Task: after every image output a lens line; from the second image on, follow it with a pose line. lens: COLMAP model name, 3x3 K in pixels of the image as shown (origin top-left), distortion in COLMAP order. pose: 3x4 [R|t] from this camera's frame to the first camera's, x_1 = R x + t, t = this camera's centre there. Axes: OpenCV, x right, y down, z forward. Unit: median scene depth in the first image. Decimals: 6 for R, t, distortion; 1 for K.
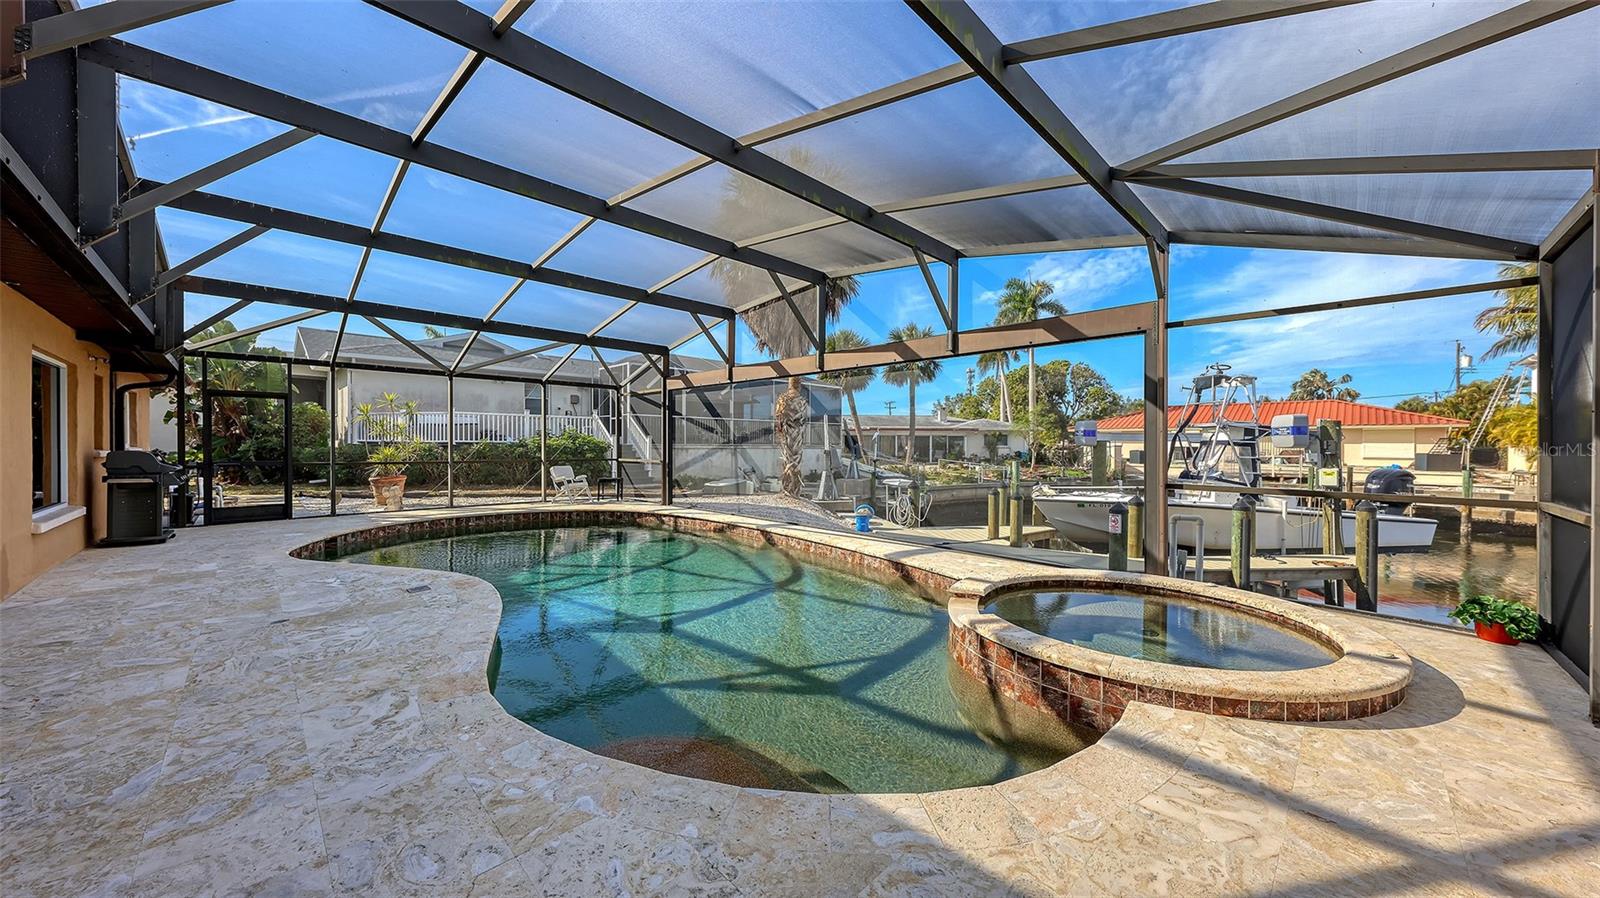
lens RADIAL K [[550.0, 0, 801.8], [0, 550.0, 449.6], [0, 0, 1]] dist [0.000672, -0.000474]
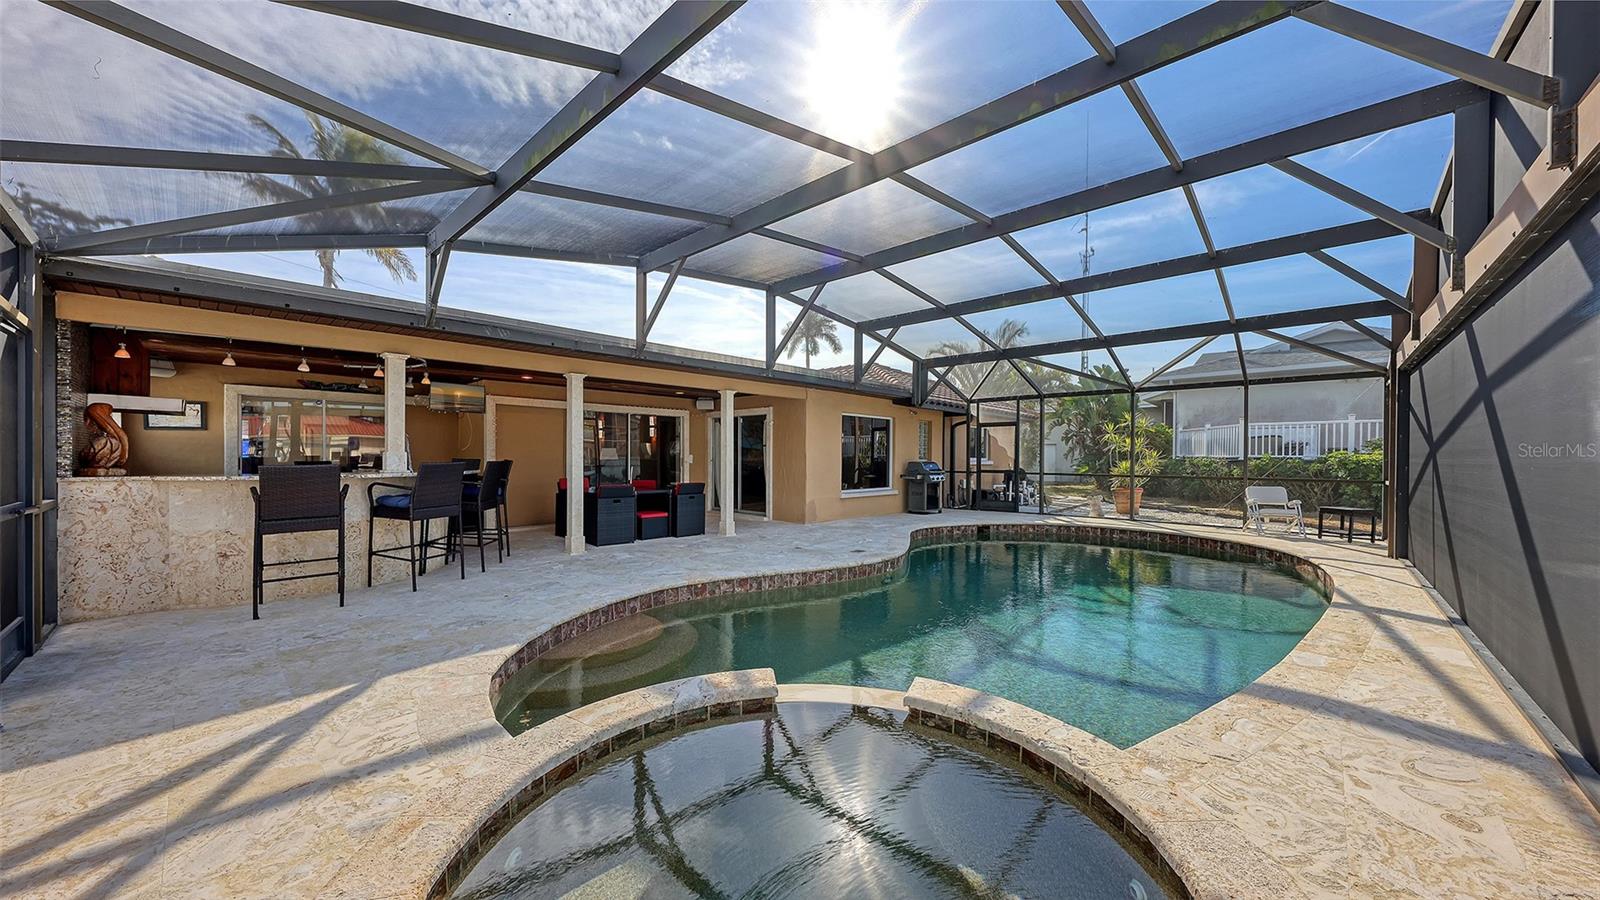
lens RADIAL K [[550.0, 0, 802.9], [0, 550.0, 454.5], [0, 0, 1]] dist [0.000672, -0.000474]
pose [[0.048444, -0.007574, -0.998797, 0.362757], [-0.013867, 0.999870, -0.008255, -0.000667], [0.998730, 0.014250, 0.048333, 0.336704]]
